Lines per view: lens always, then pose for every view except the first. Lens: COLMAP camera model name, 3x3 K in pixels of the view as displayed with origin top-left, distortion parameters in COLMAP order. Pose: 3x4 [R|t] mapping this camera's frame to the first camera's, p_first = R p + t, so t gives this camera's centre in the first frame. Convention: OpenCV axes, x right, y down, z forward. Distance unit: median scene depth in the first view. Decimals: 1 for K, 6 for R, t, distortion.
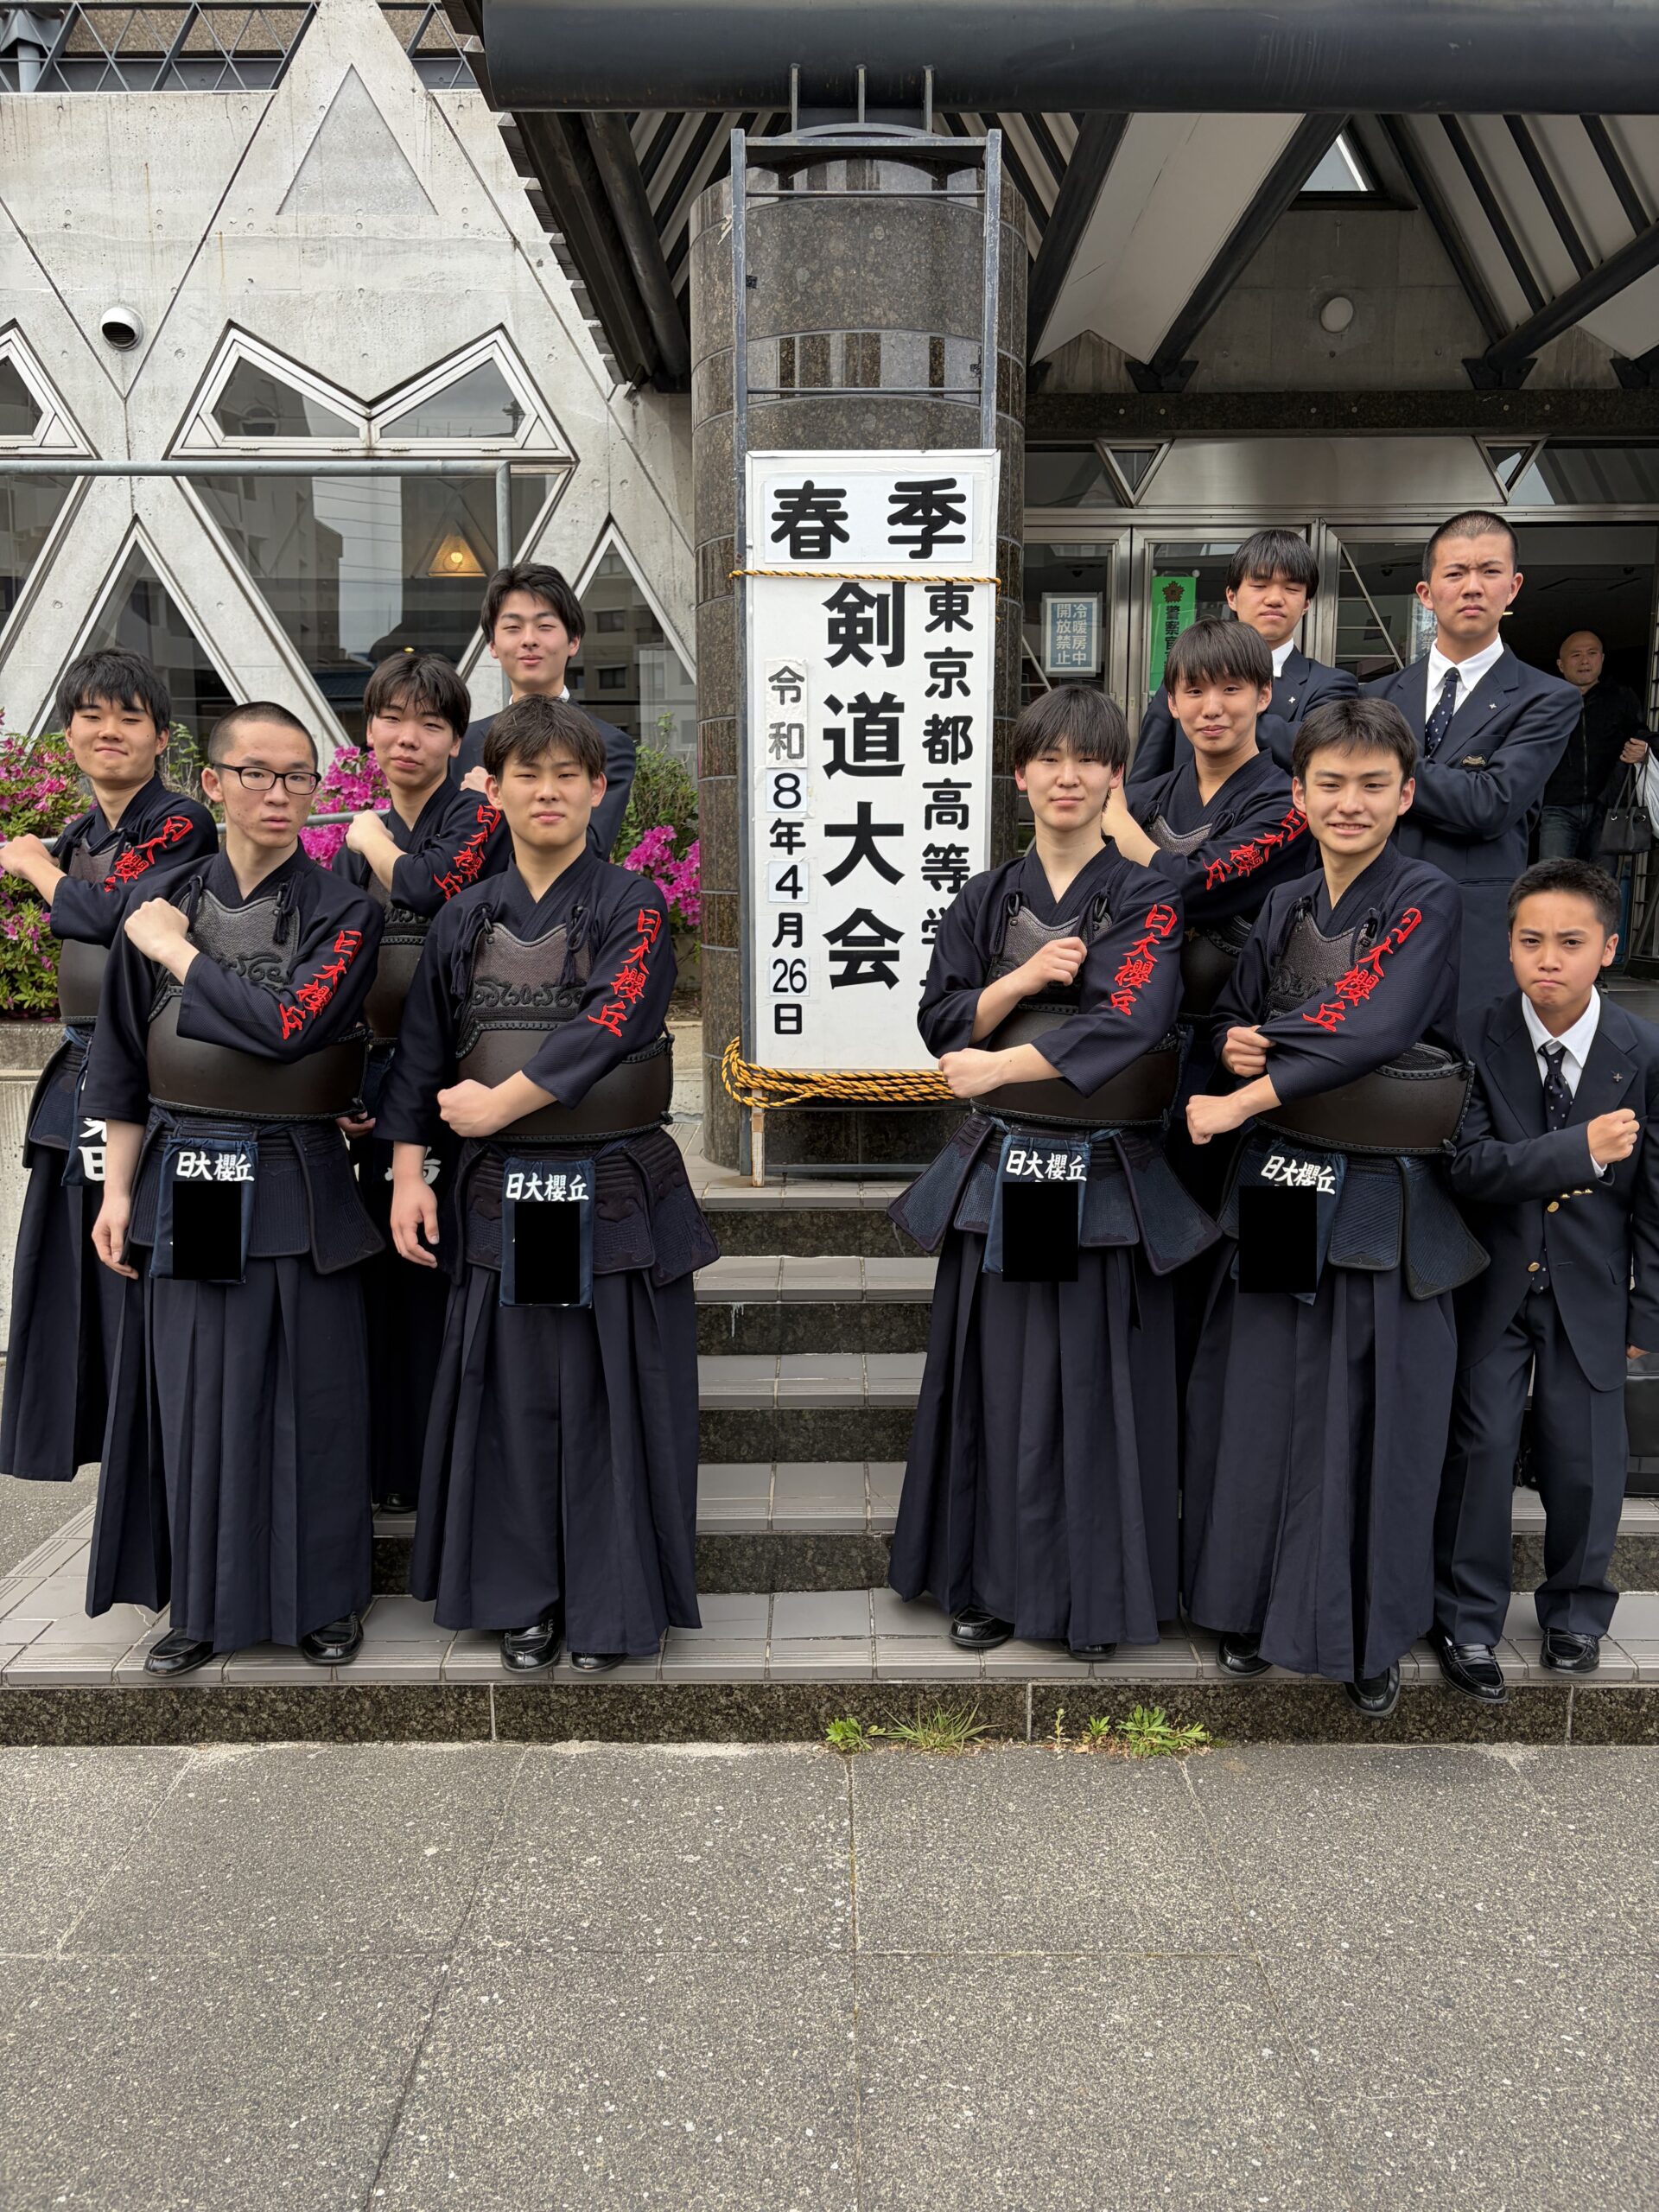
lens RADIAL K [[1678.8, 0, 828.1], [0, 1678.8, 1122.1], [0, 0, 1]] dist [0.022438, -0.009139]
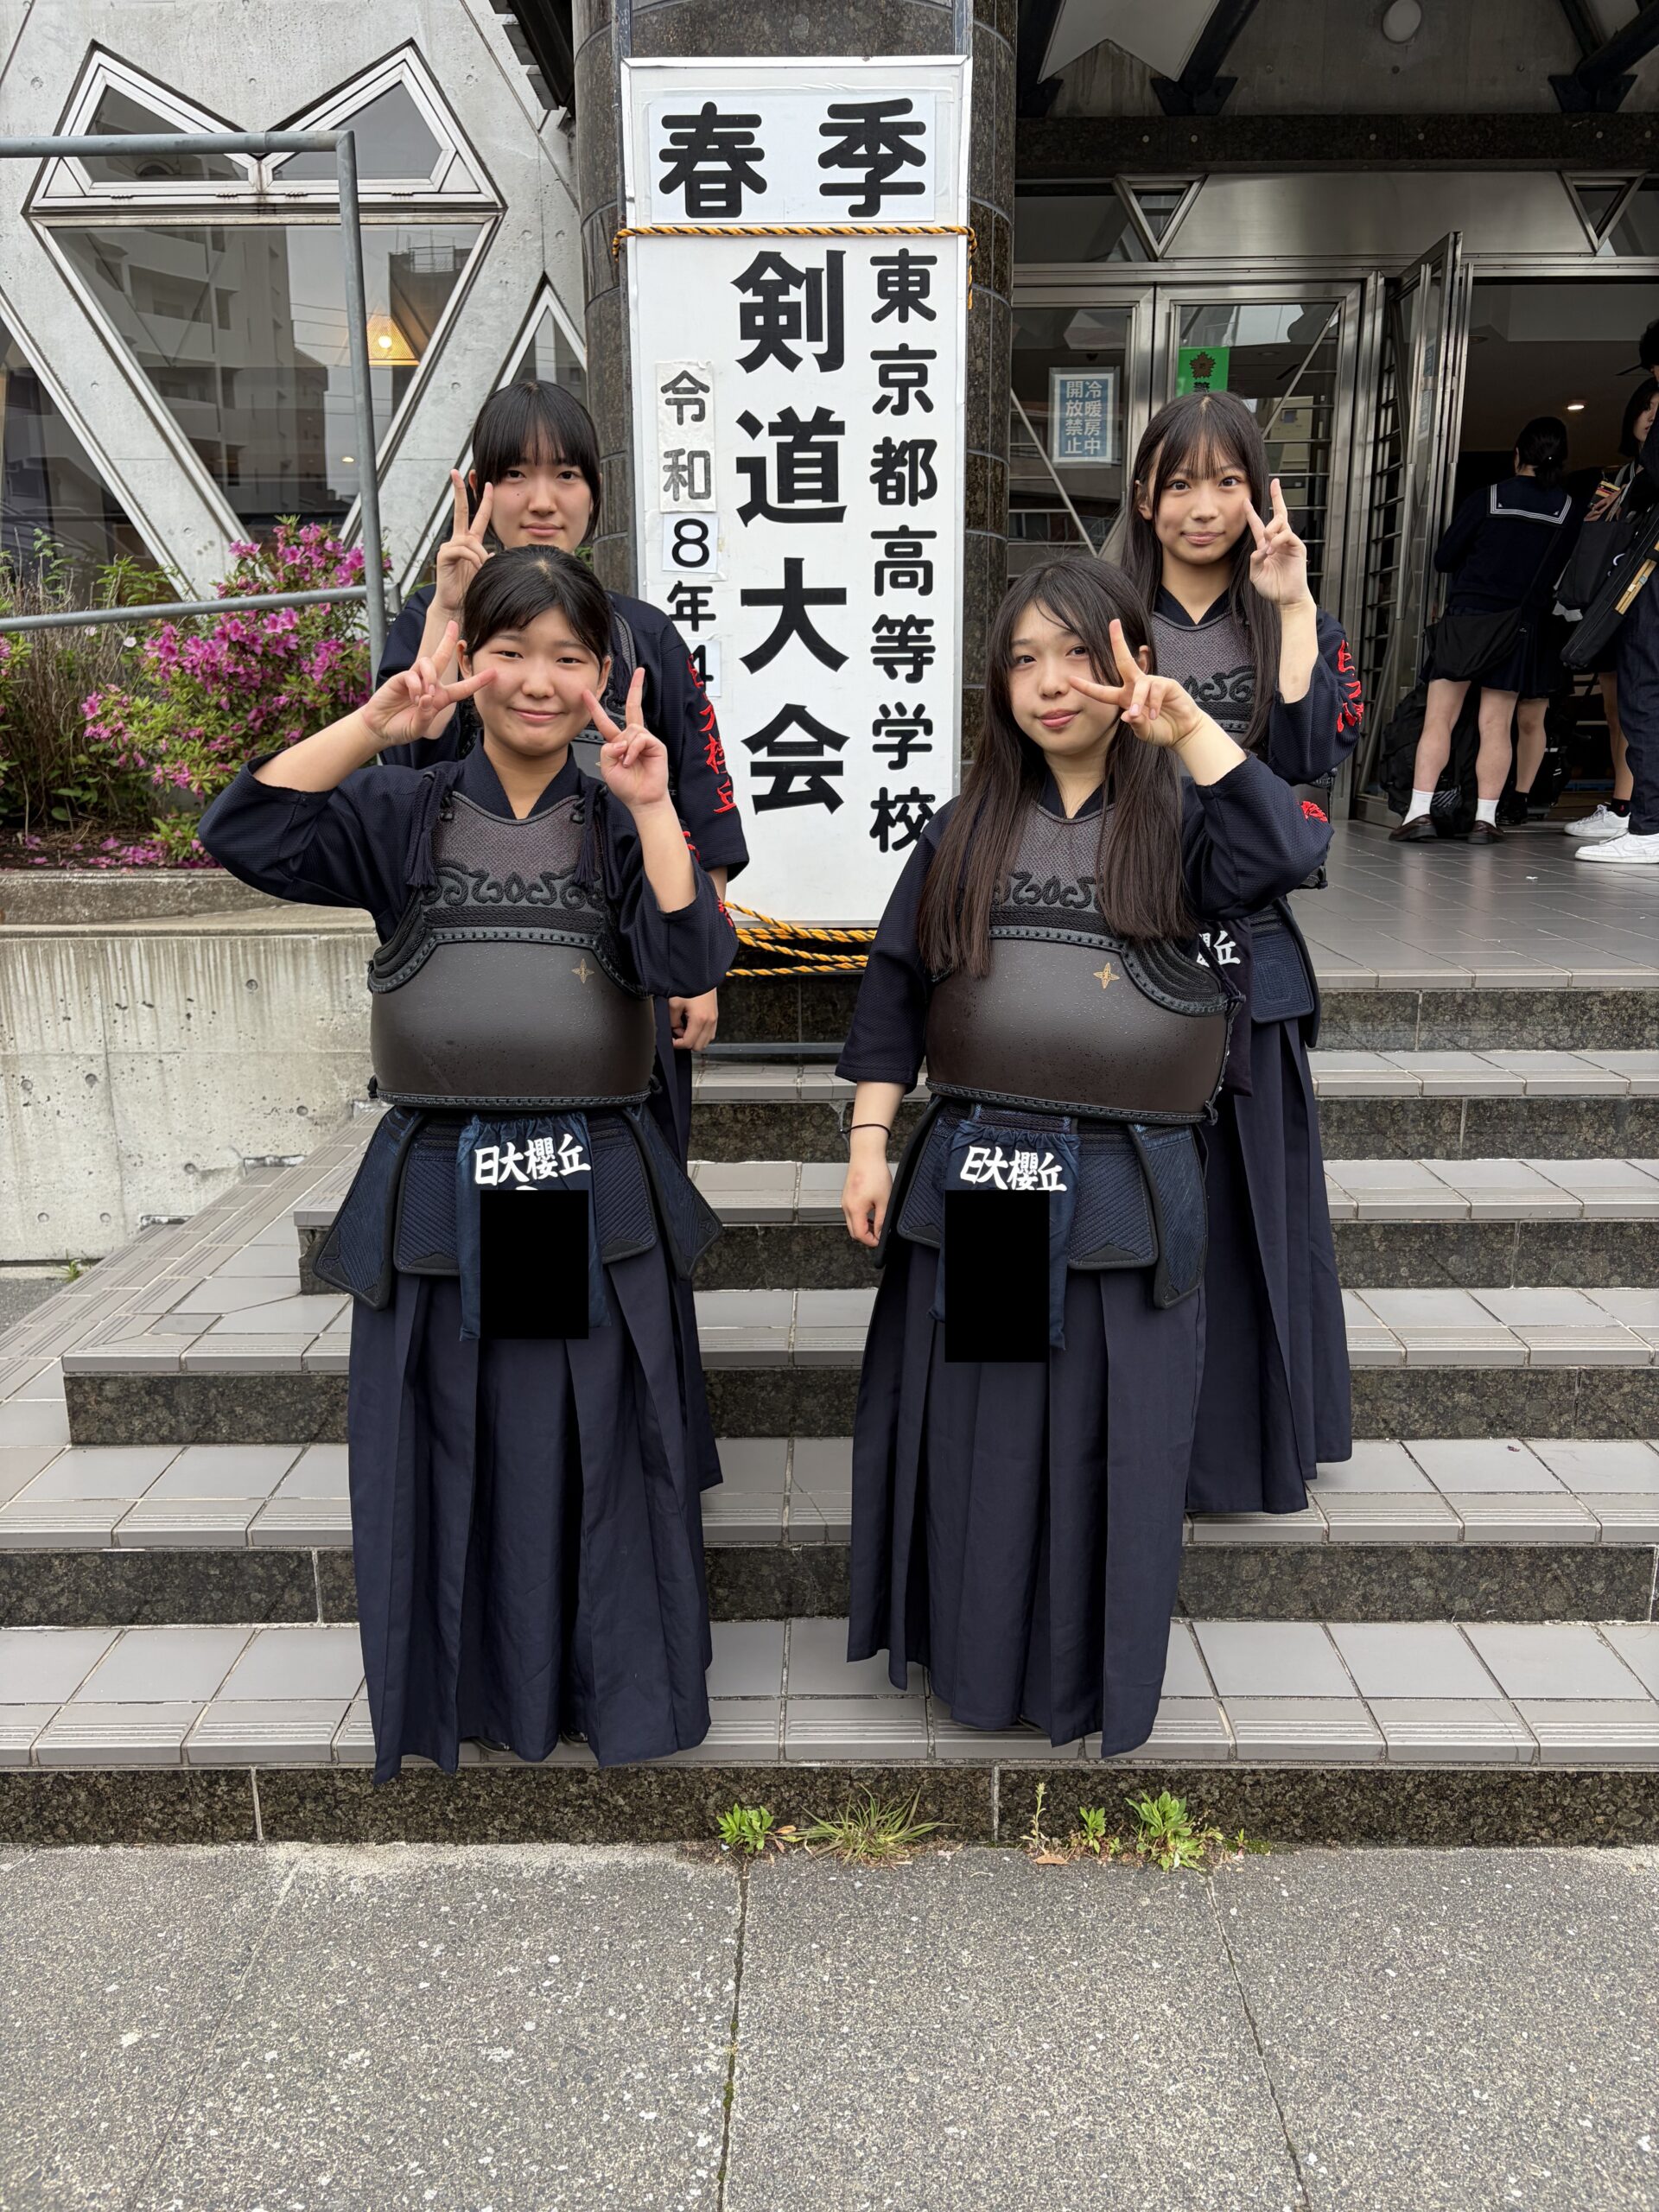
lens RADIAL K [[1678.8, 0, 843.2], [0, 1678.8, 1093.4], [0, 0, 1]] dist [0.022438, -0.009139]
pose [[0.999991, -0.003333, -0.002438, 0.045684], [0.003484, 0.997904, 0.064619, -0.001296], [0.002217, -0.064627, 0.997907, 0.240028]]
